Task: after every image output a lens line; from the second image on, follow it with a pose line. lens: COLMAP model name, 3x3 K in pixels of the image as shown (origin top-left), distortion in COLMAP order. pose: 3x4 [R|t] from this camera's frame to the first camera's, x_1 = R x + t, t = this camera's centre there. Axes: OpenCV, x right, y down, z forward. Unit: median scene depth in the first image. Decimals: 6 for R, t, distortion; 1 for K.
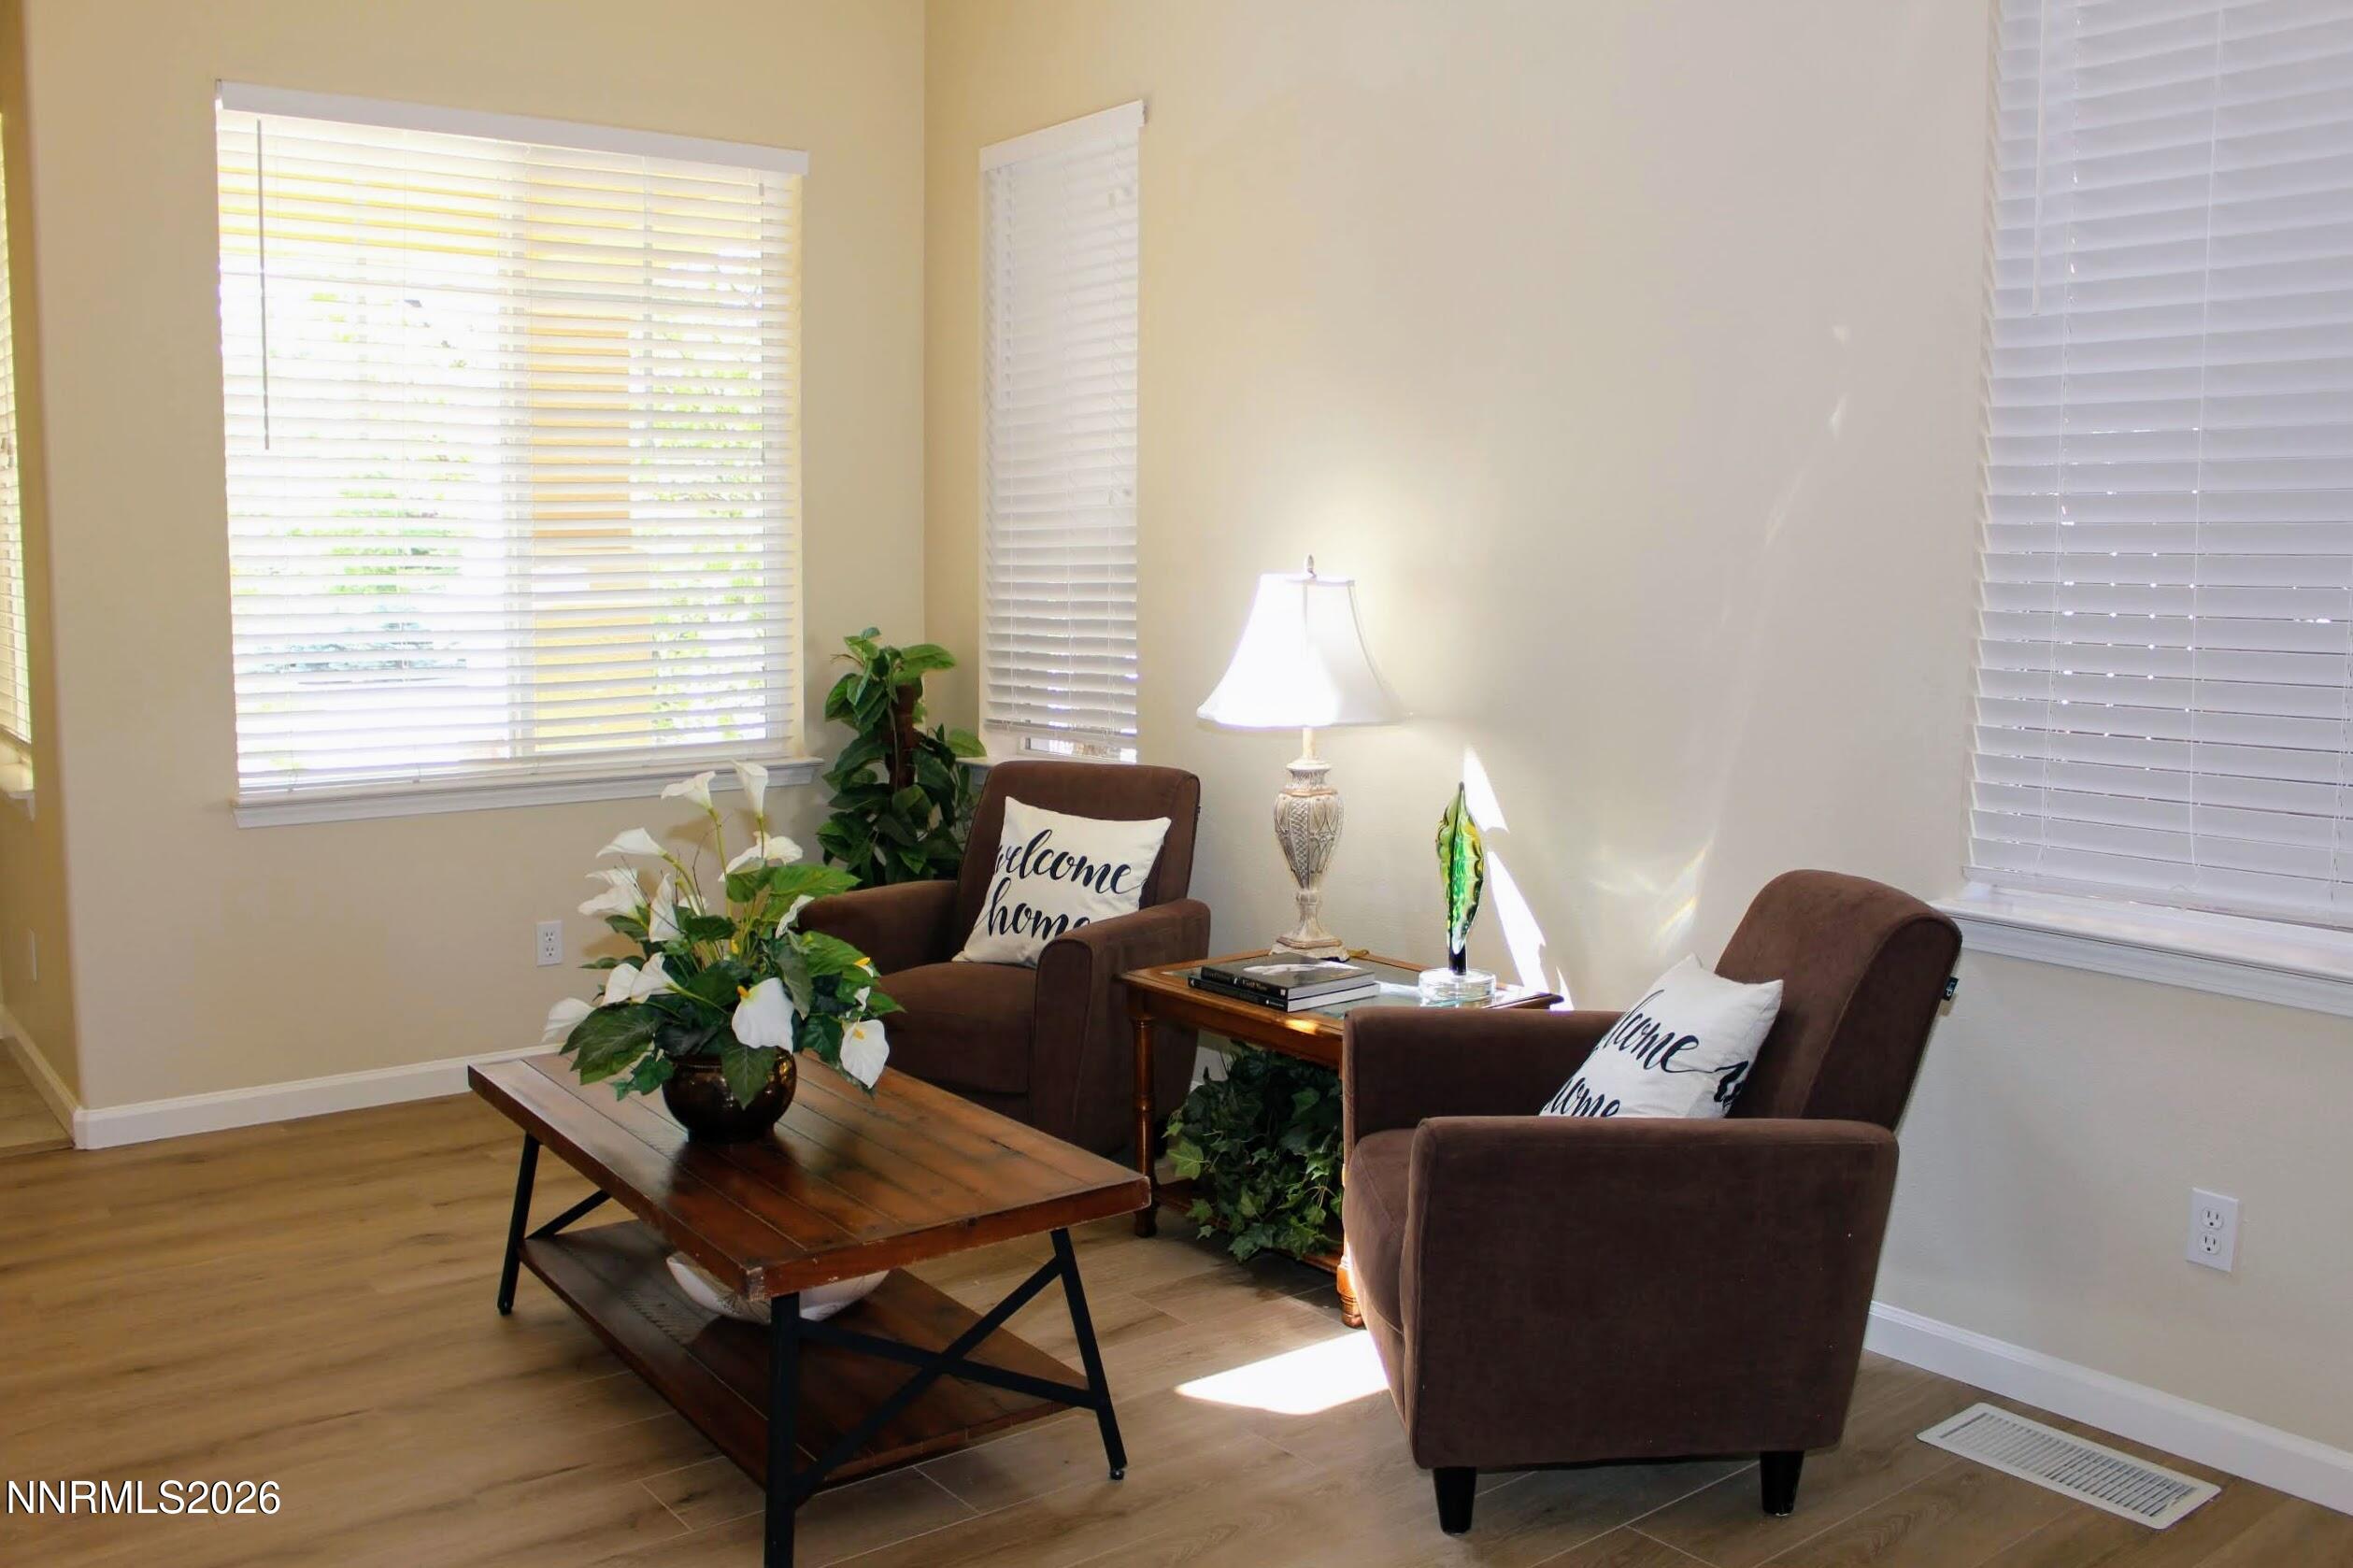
lens RADIAL K [[2033.9, 0, 1176.5], [0, 2033.9, 784.0], [0, 0, 1]] dist [-0.151318, 0.098112]
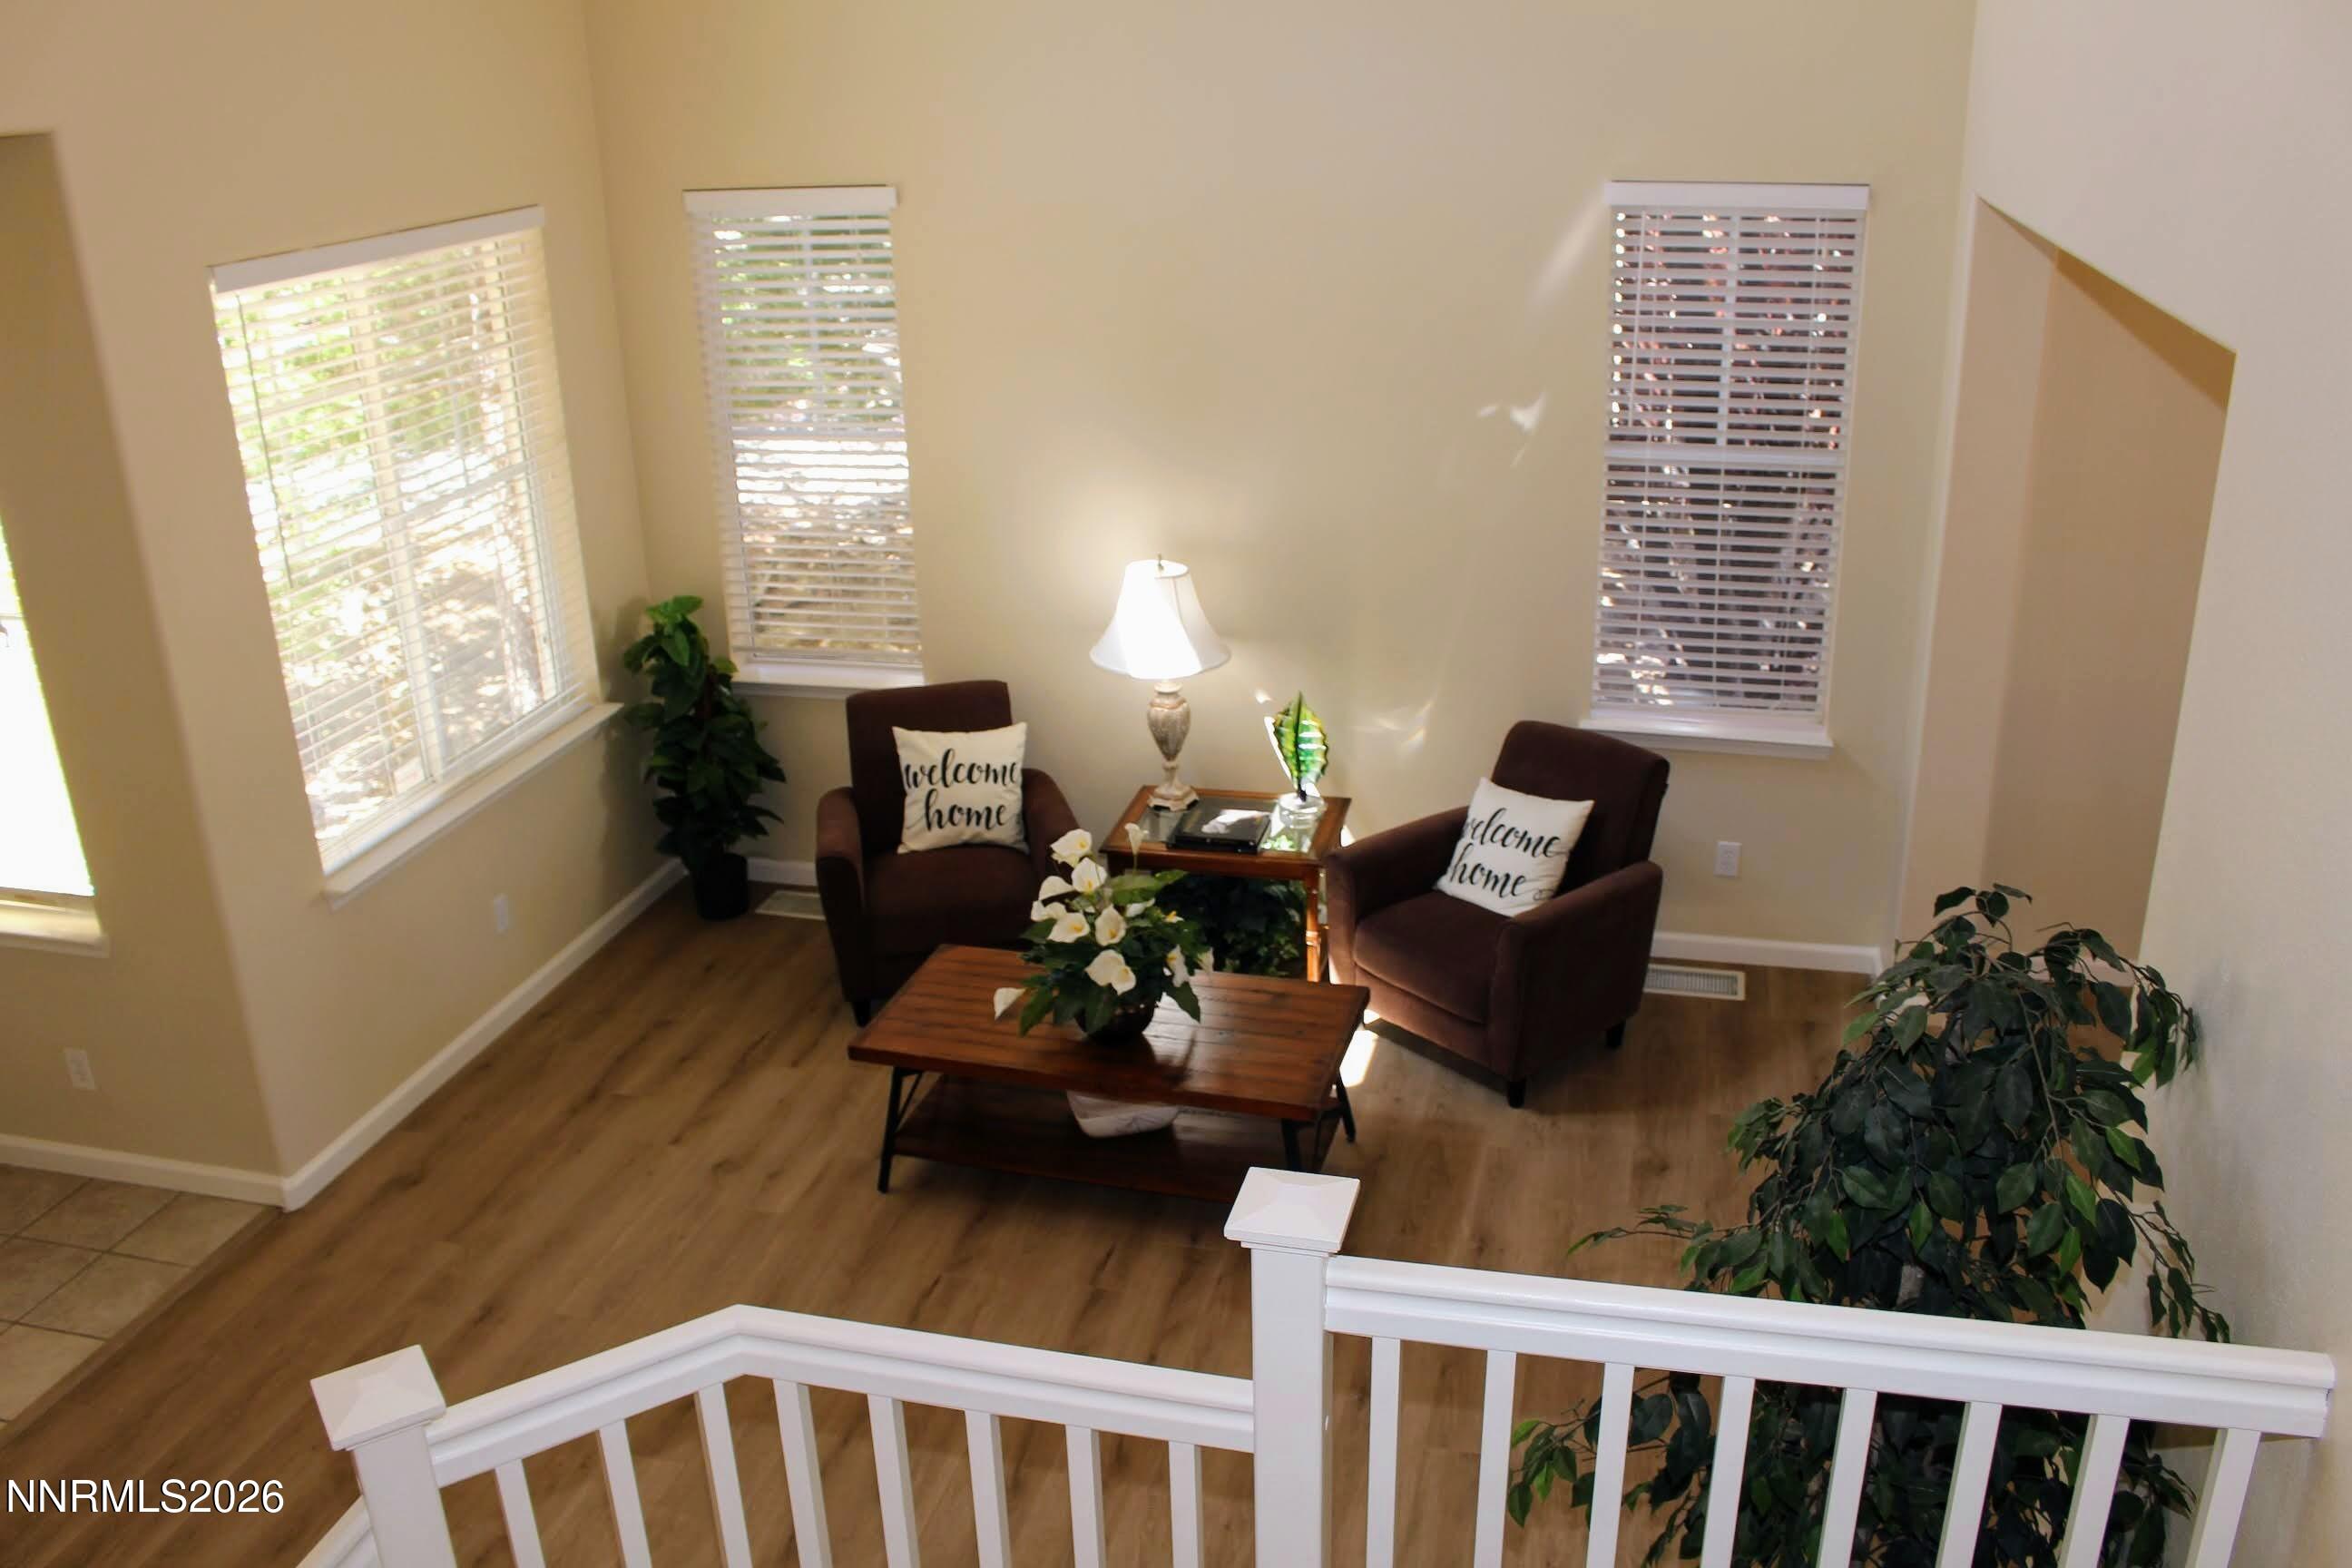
lens RADIAL K [[2033.1, 0, 1176.0], [0, 2033.1, 784.0], [0, 0, 1]] dist [-0.151318, 0.098112]
pose [[0.789170, -0.247621, 0.562044, -0.746902], [0.099199, 0.954497, 0.281239, -0.339616], [-0.606110, -0.166191, 0.777825, -0.204508]]
